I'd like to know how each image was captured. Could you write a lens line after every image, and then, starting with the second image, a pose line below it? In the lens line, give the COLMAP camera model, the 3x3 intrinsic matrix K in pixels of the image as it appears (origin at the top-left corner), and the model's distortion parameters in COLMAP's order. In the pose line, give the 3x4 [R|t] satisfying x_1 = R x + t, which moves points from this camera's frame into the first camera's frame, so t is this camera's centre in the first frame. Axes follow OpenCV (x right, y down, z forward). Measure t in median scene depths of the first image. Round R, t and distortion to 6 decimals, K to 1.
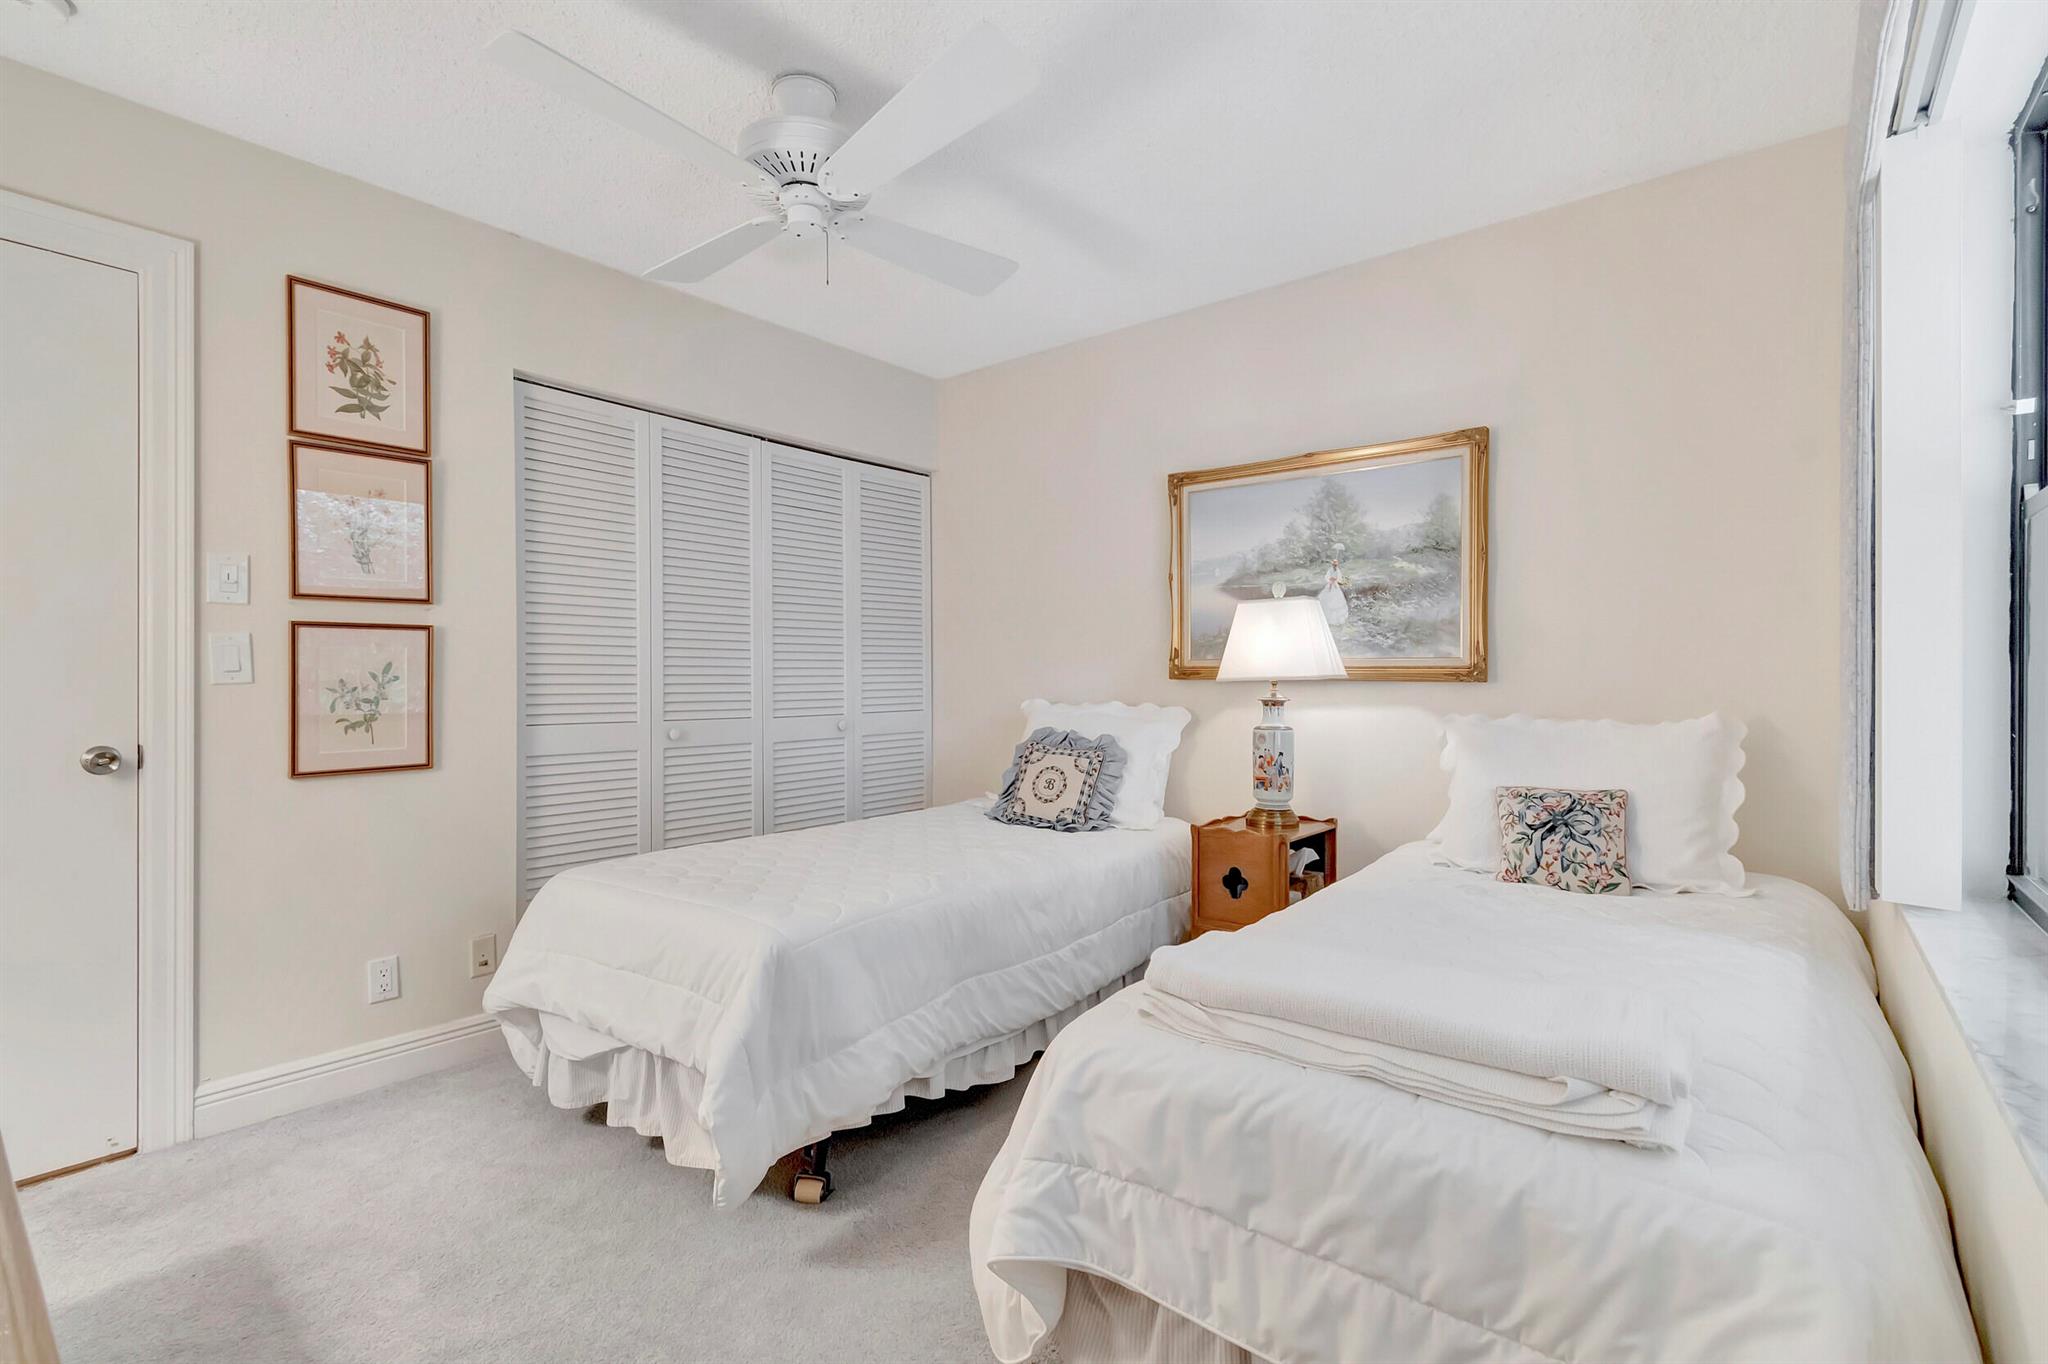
lens RADIAL K [[924.1, 0, 1014.1], [0, 924.1, 675.6], [0, 0, 1]] dist [0.001029, -0.000252]
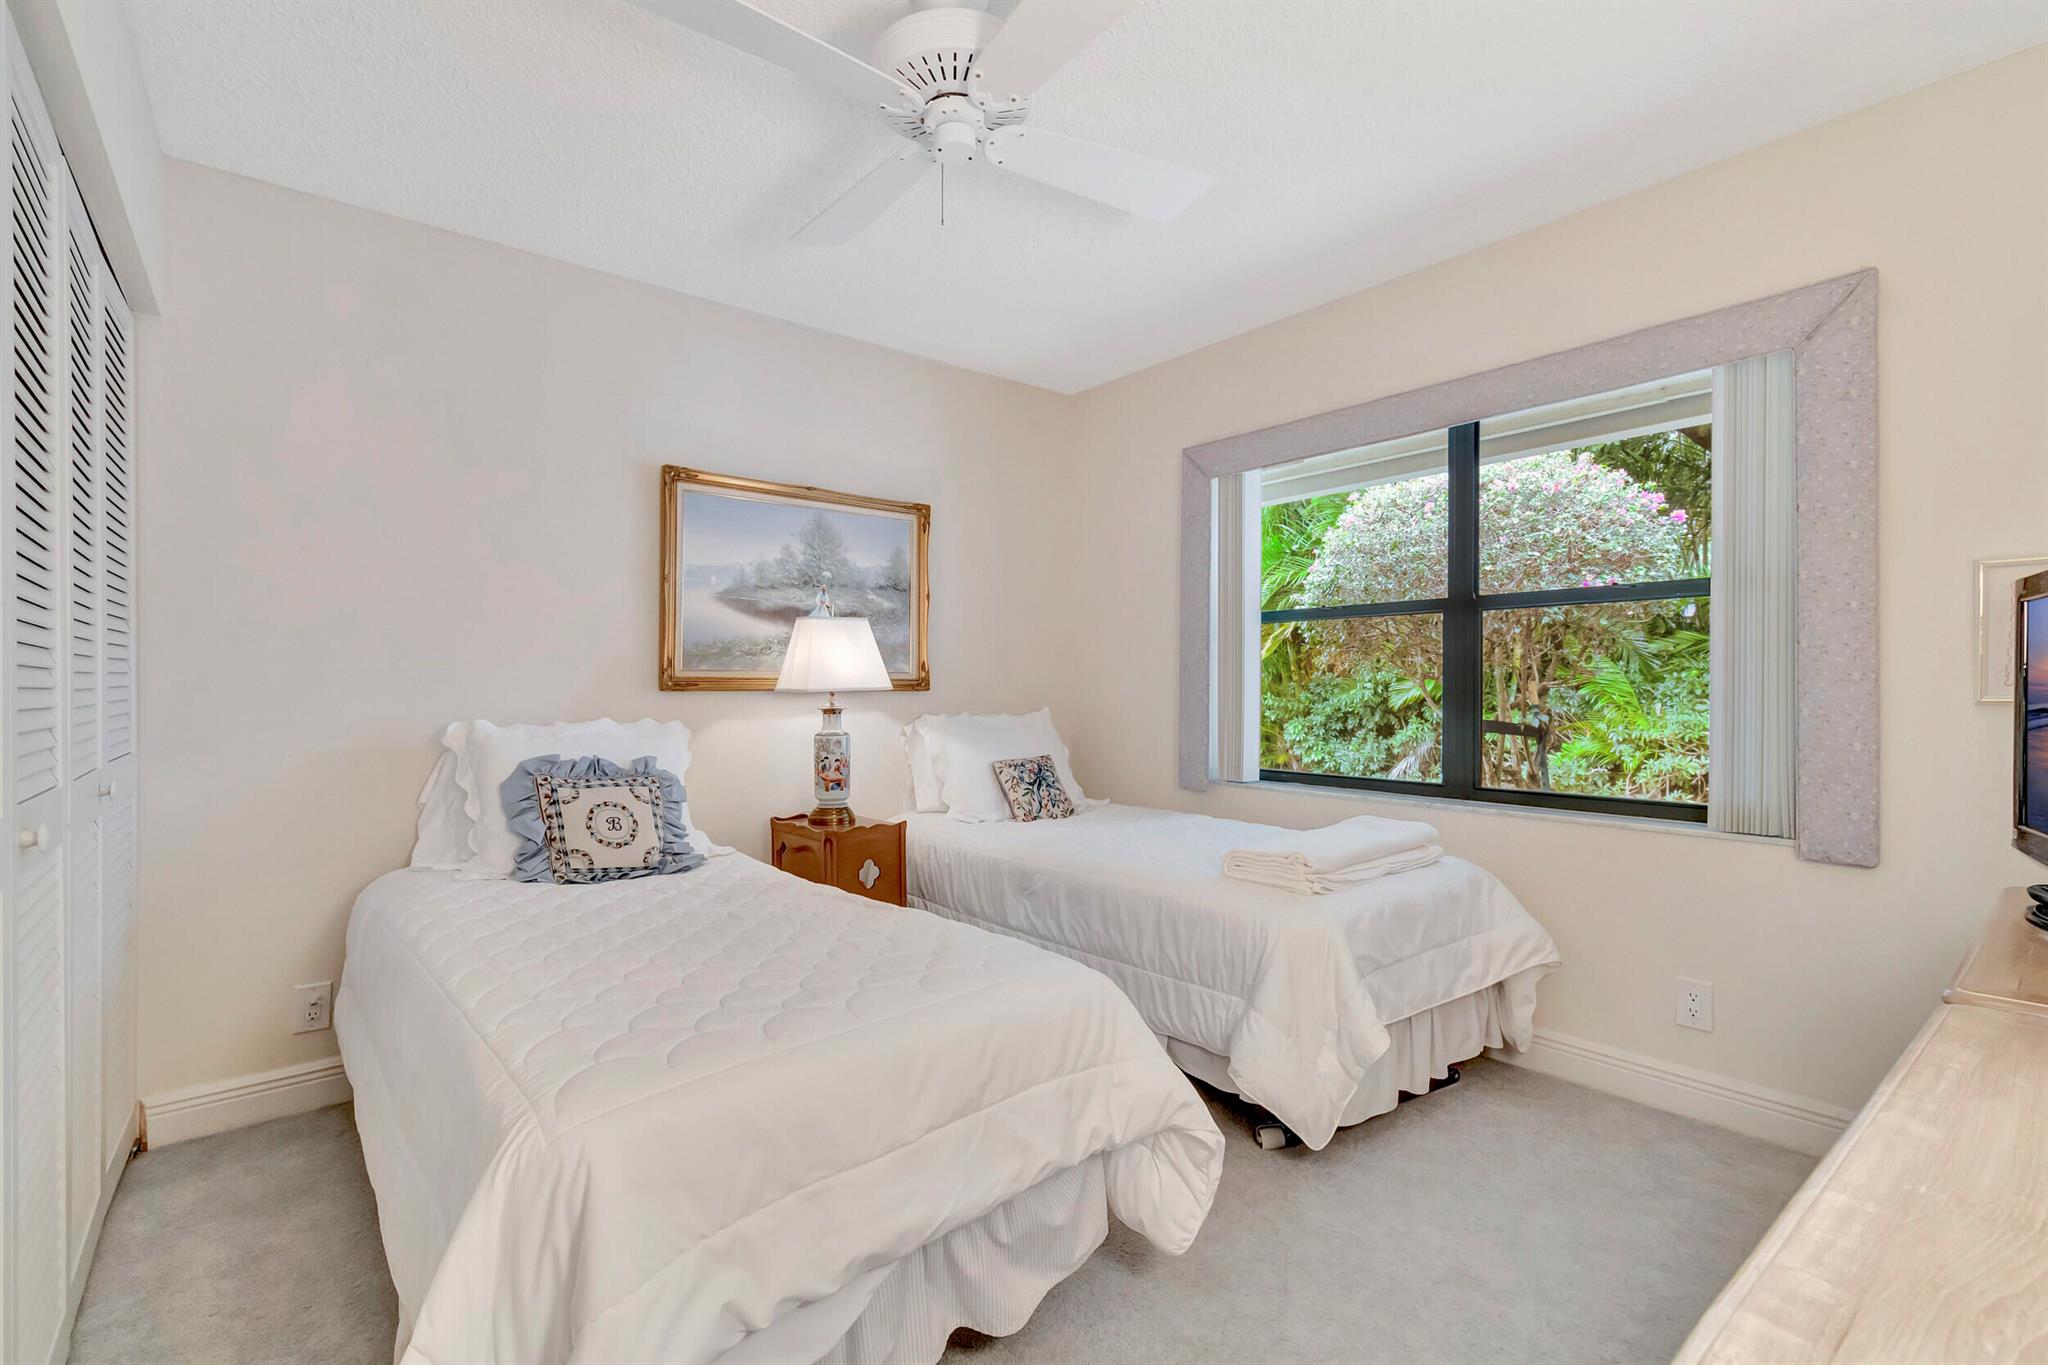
lens RADIAL K [[924.1, 0, 1014.1], [0, 924.1, 676.1], [0, 0, 1]] dist [0.001029, -0.000252]
pose [[0.193586, 0.006306, 0.981063, -0.760243], [-0.000908, 0.999980, -0.006249, -0.006061], [-0.981083, 0.000319, 0.193587, 0.569185]]
